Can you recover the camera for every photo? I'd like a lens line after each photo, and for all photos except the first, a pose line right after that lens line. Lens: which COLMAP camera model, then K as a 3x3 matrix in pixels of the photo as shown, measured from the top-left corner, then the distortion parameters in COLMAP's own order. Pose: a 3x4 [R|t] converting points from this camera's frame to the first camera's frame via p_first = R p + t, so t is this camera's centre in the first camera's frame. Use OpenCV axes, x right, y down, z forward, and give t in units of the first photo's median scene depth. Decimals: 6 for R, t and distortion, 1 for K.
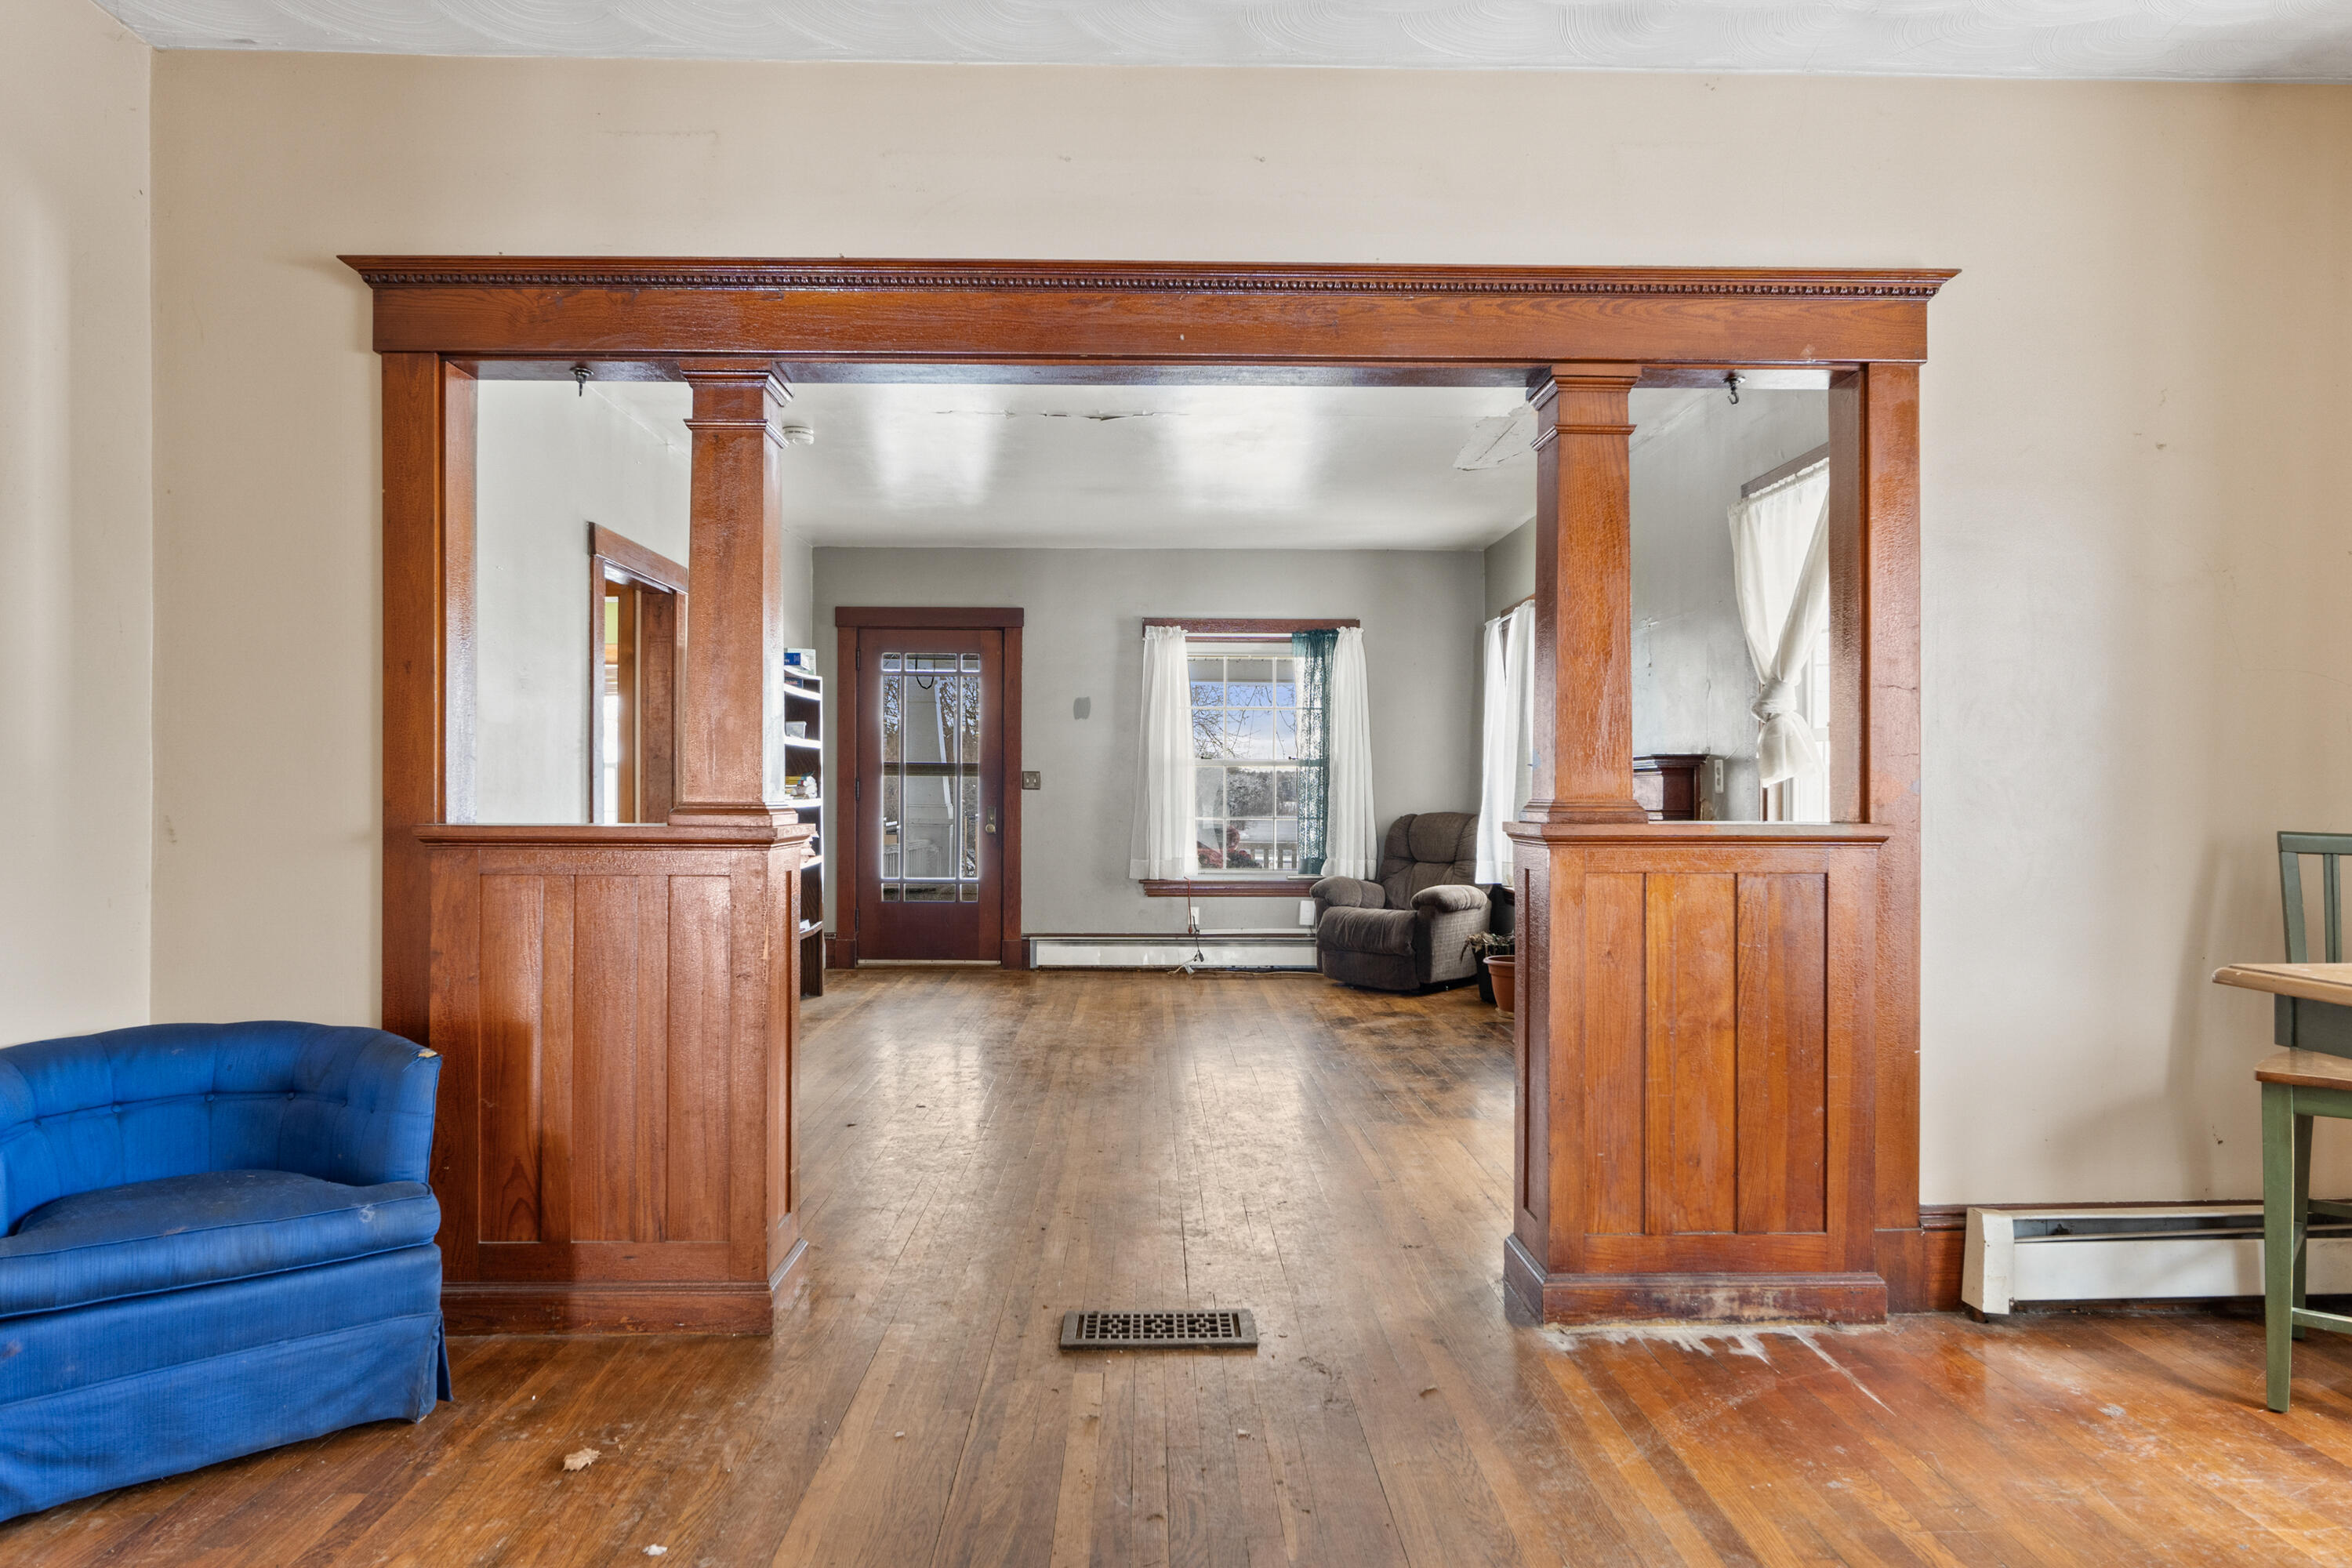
lens RADIAL K [[1382.1, 0, 1179.5], [0, 1382.1, 793.6], [0, 0, 1]] dist [-0.002729, 0.000828]
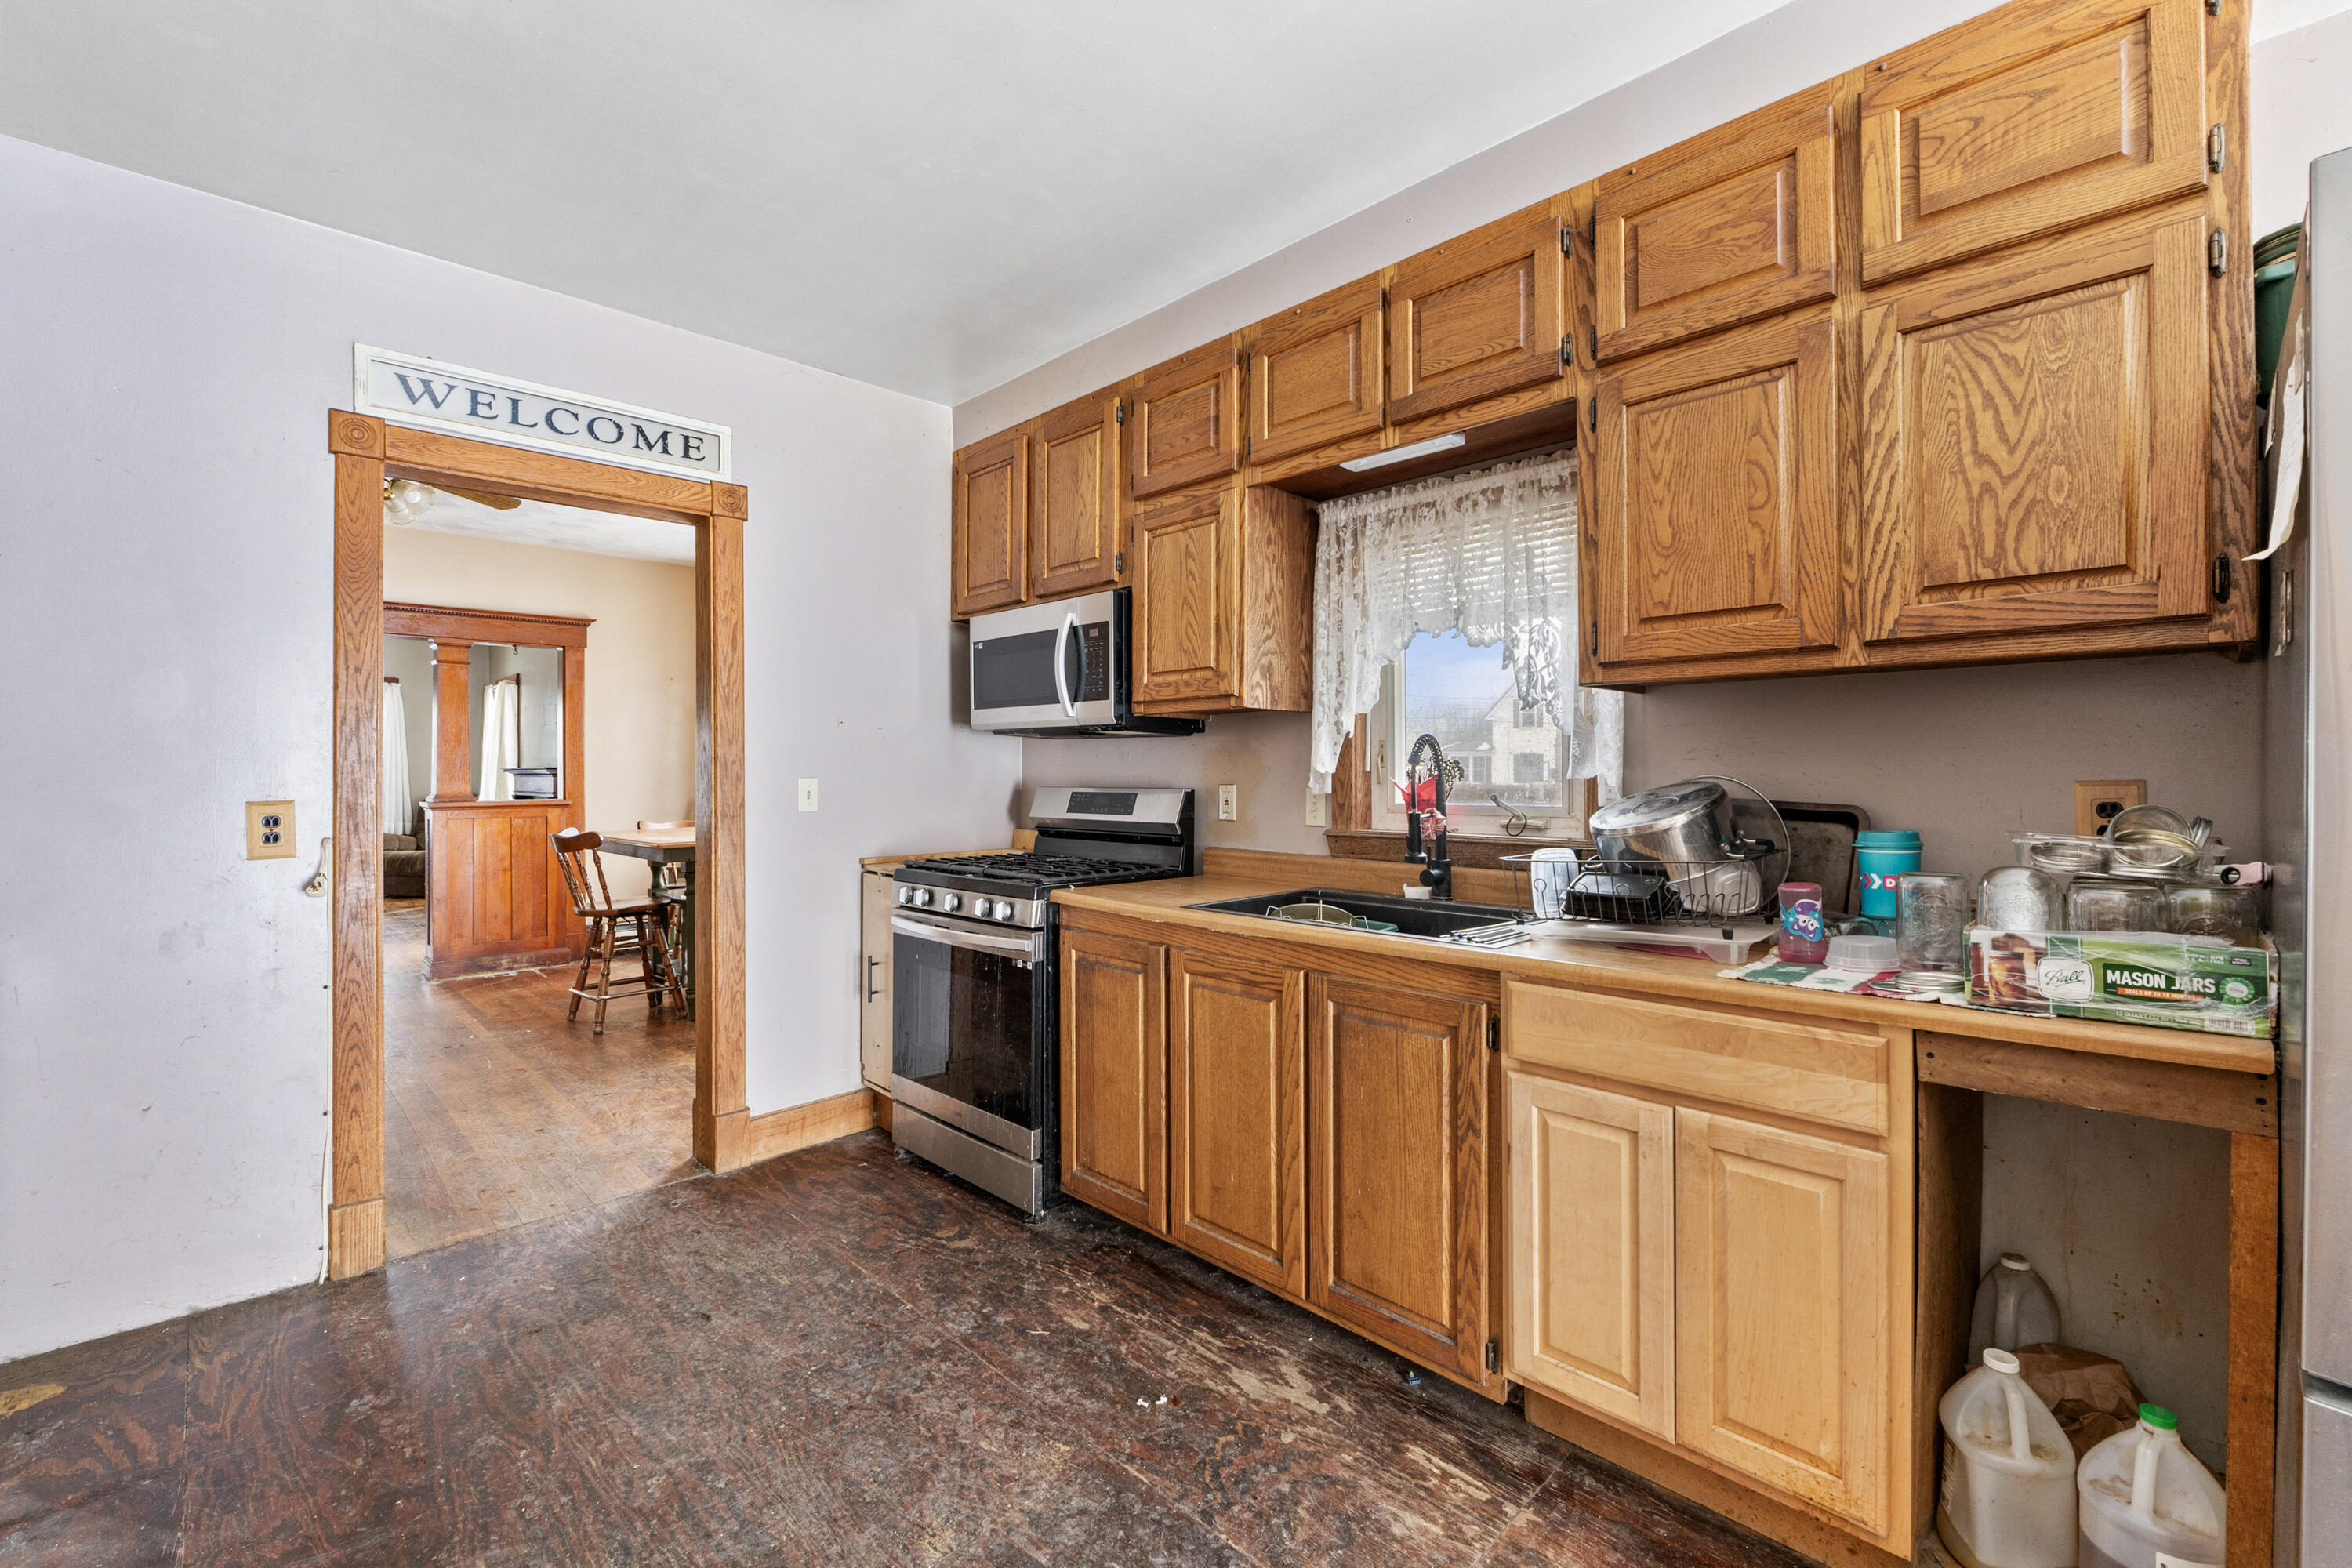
lens RADIAL K [[994.1, 0, 1172.5], [0, 994.1, 768.3], [0, 0, 1]] dist [-0.003083, 0.000261]
pose [[0.731726, -0.004041, 0.681587, -0.003191], [0.004170, 0.999990, 0.001453, -0.017622], [-0.681586, 0.001779, 0.731736, -0.581604]]
